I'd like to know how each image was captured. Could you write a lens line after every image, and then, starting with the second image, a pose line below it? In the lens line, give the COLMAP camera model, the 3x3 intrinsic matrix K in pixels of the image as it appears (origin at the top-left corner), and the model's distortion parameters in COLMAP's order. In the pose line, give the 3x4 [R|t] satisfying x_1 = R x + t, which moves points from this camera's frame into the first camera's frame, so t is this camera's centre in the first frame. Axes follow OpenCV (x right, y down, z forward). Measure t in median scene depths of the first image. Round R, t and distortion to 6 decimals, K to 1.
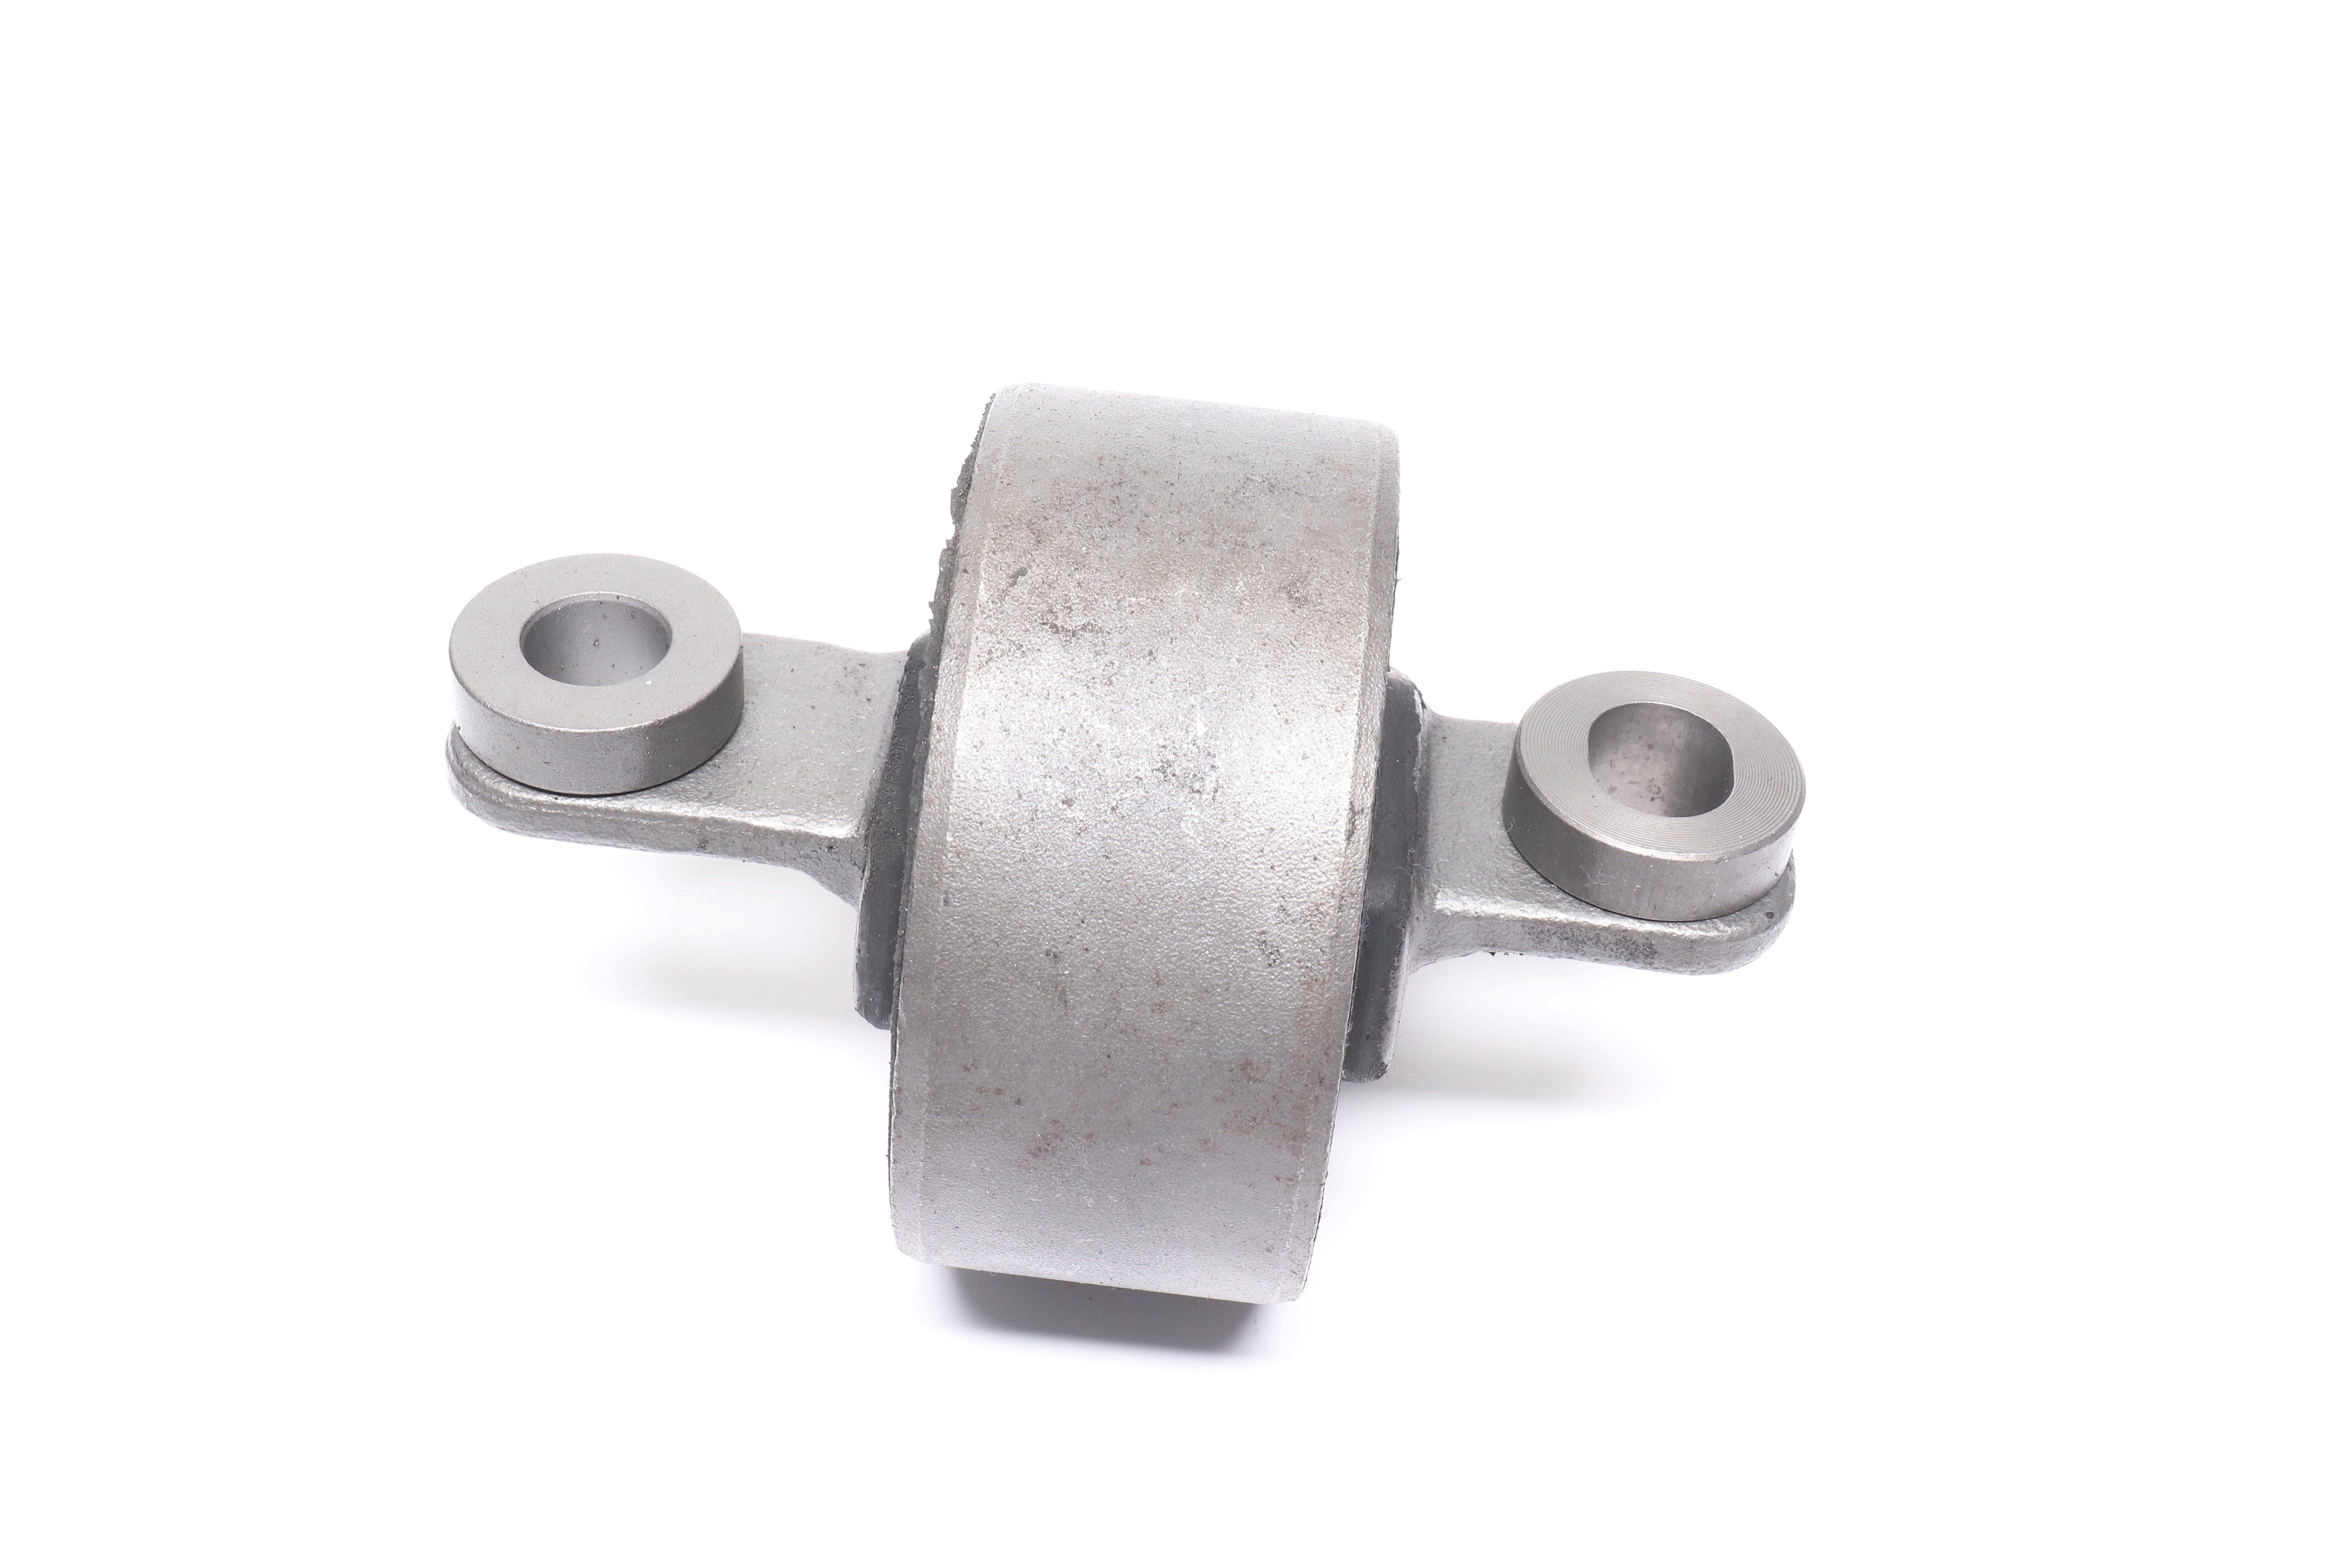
lens RADIAL K [[3504.0, 0, 1175.9], [0, 3504.0, 817.6], [0, 0, 1]] dist [0.016228, 0.007682]
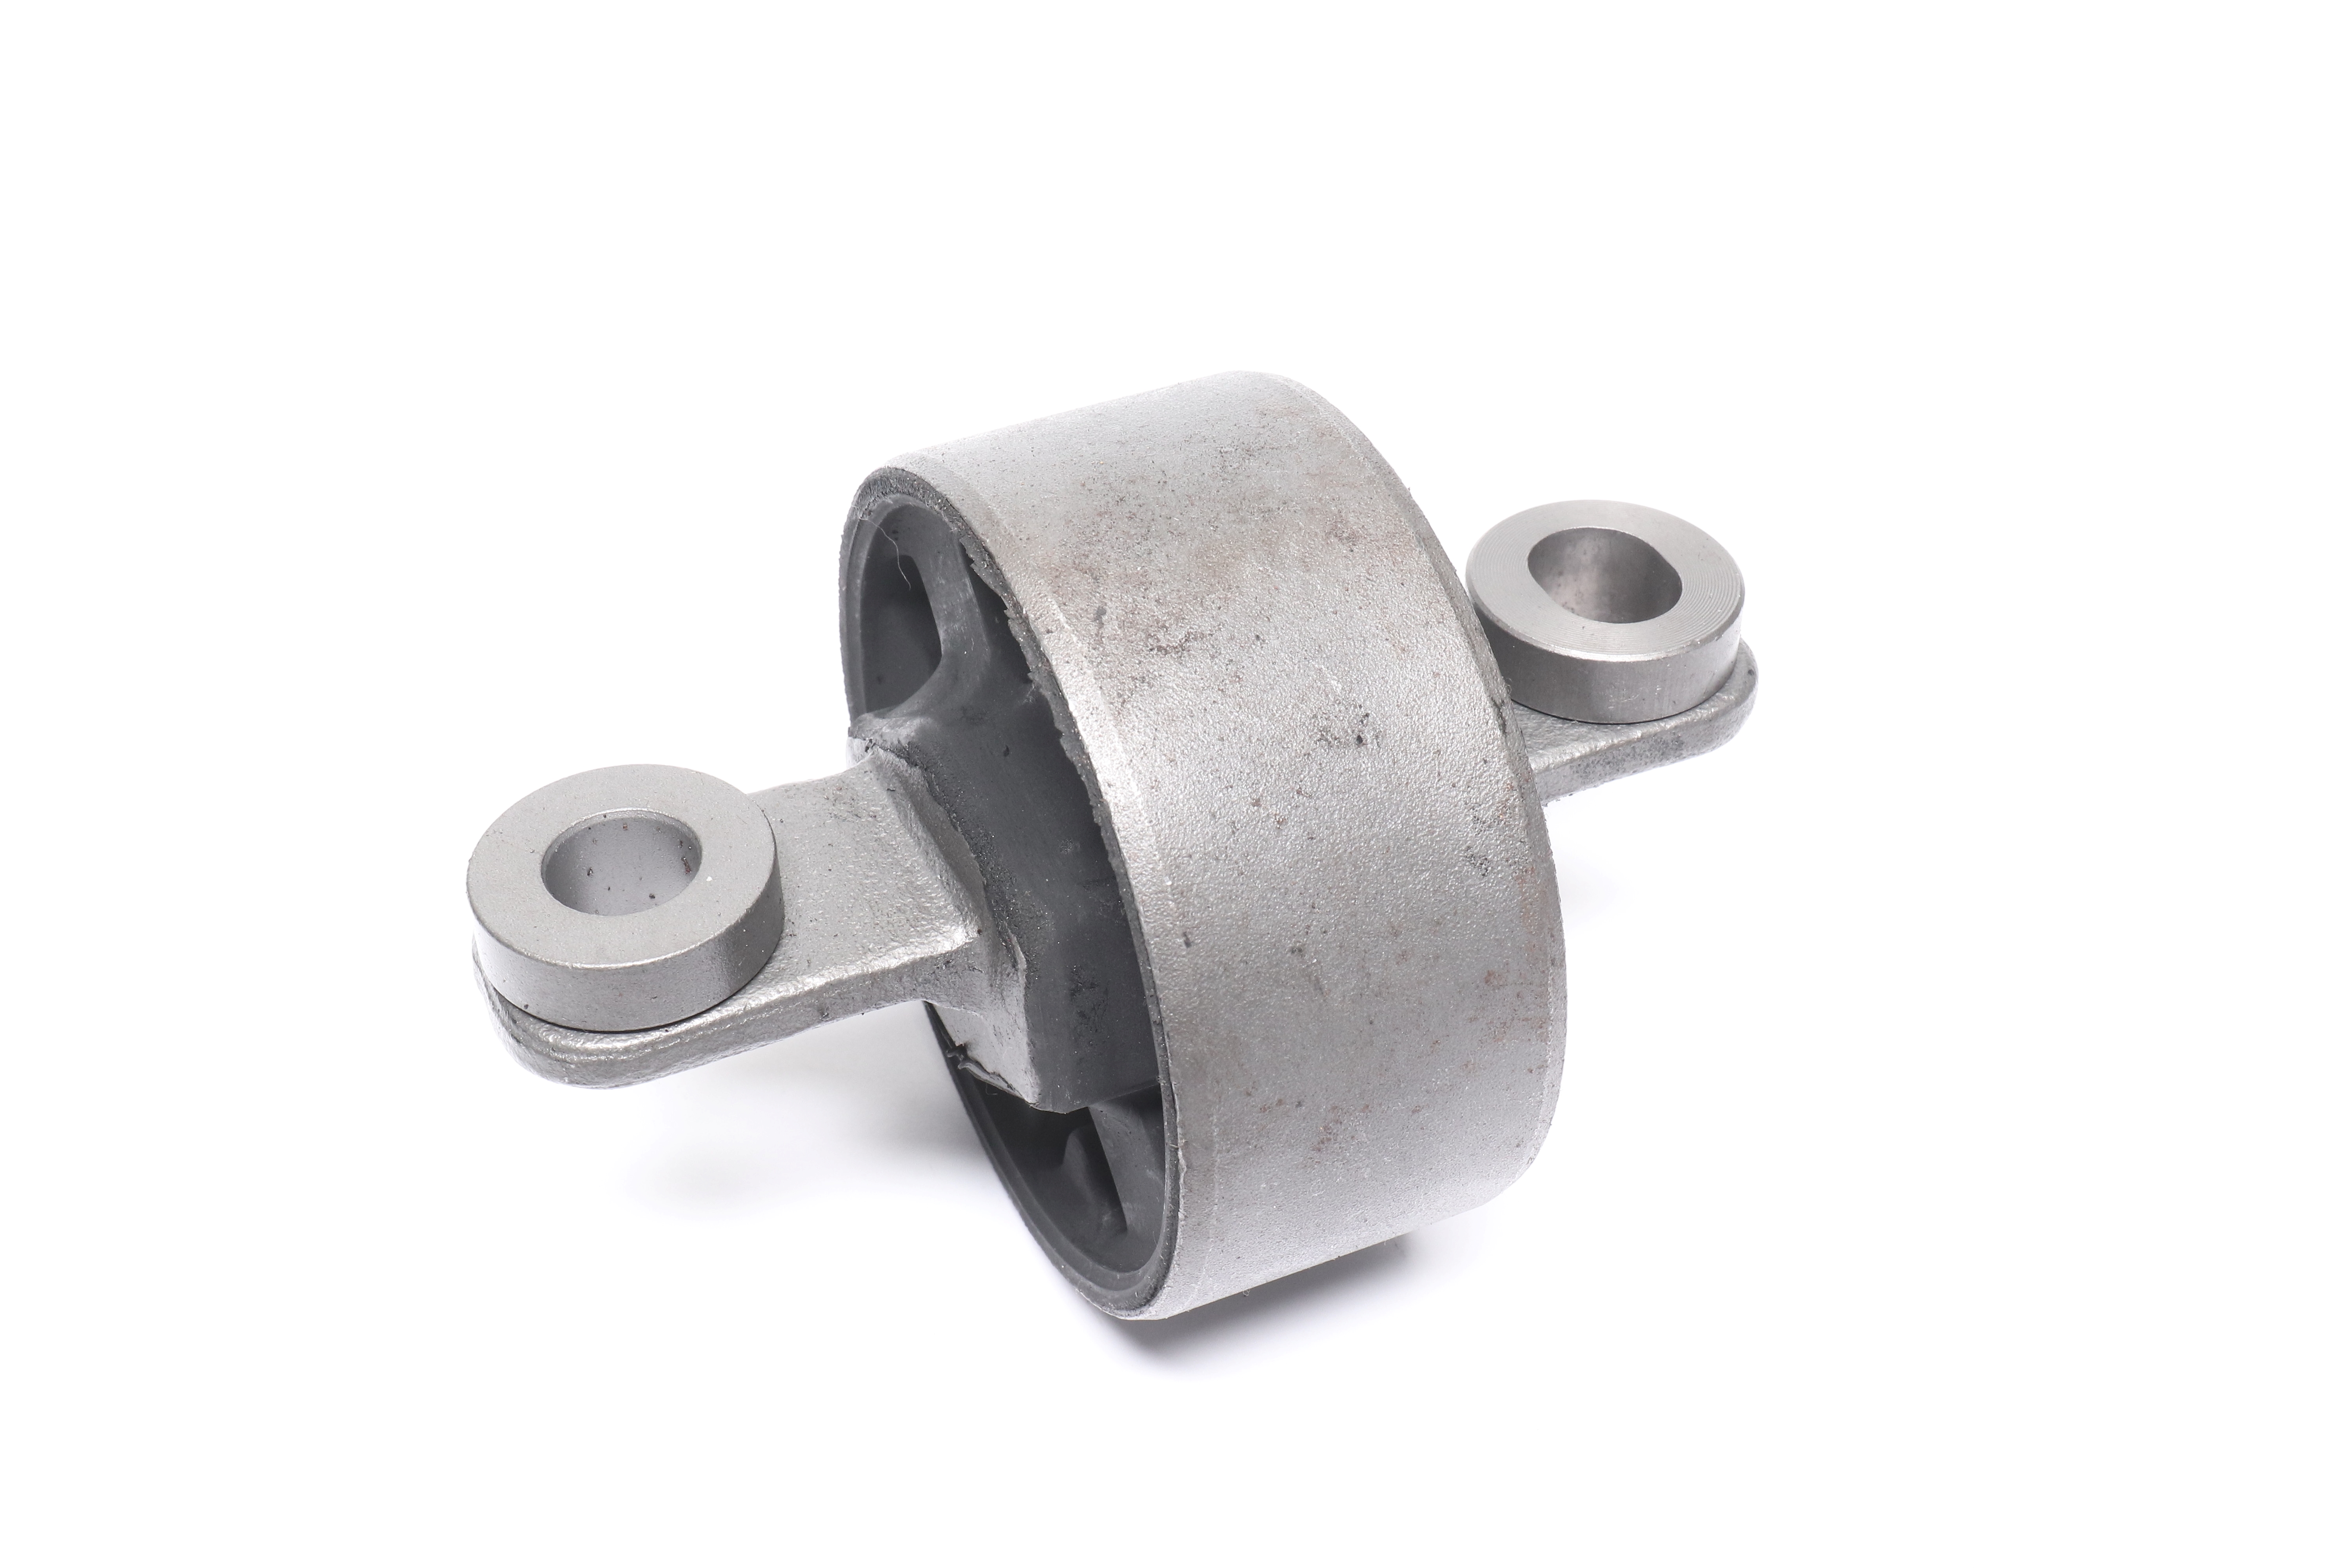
lens RADIAL K [[3514.7, 0, 1176.0], [0, 3514.7, 784.0], [0, 0, 1]] dist [-0.018156, -0.006038]
pose [[0.849215, -0.375536, 0.371224, -0.406945], [0.377496, 0.923325, 0.070486, -0.085900], [-0.369231, 0.080278, 0.925864, 0.077111]]
